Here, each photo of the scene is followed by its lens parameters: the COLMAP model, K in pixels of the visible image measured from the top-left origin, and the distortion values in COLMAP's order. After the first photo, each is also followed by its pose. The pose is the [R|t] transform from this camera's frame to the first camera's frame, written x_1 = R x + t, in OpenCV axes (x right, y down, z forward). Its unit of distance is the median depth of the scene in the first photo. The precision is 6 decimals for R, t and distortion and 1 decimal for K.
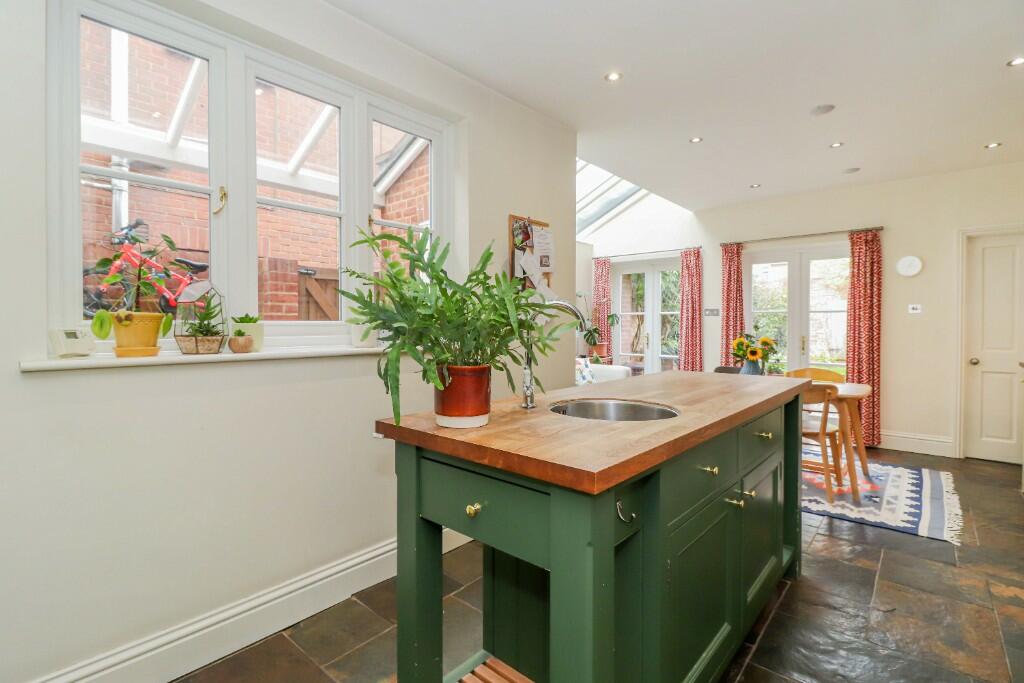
lens RADIAL K [[479.9, 0, 516.1], [0, 479.9, 335.5], [0, 0, 1]] dist [-0.000691, 0.000023]
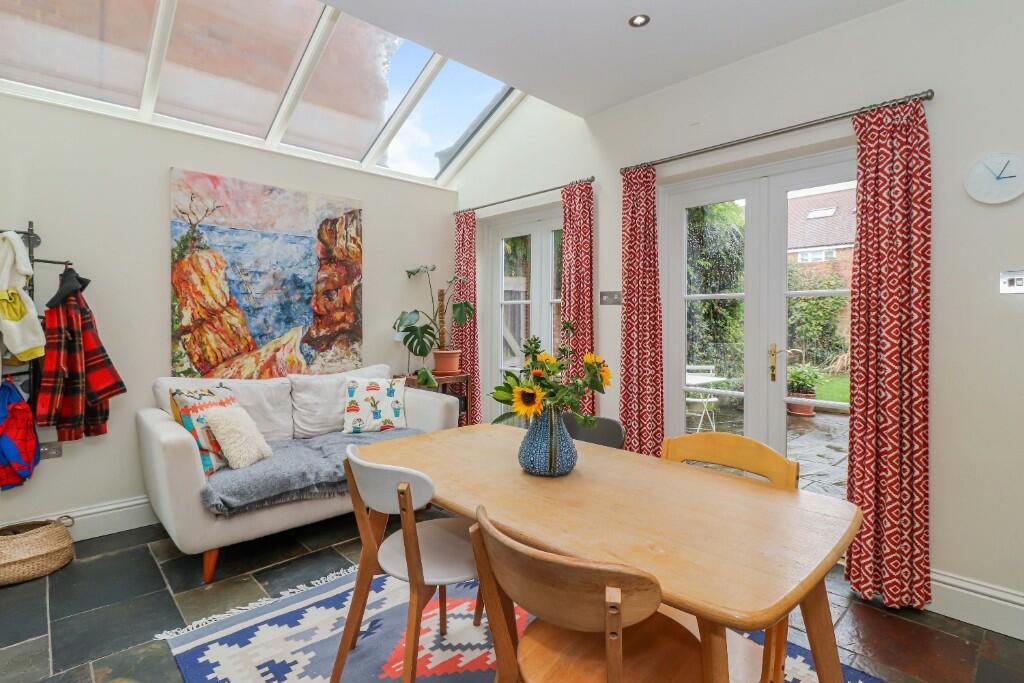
lens RADIAL K [[513.9, 0, 511.1], [0, 513.9, 325.9], [0, 0, 1]] dist [-0.003900, -0.001462]
pose [[0.994994, 0.004134, -0.099848, 0.368030], [-0.005500, 0.999895, -0.013404, -0.008526], [0.099782, 0.013886, 0.994912, 0.430856]]
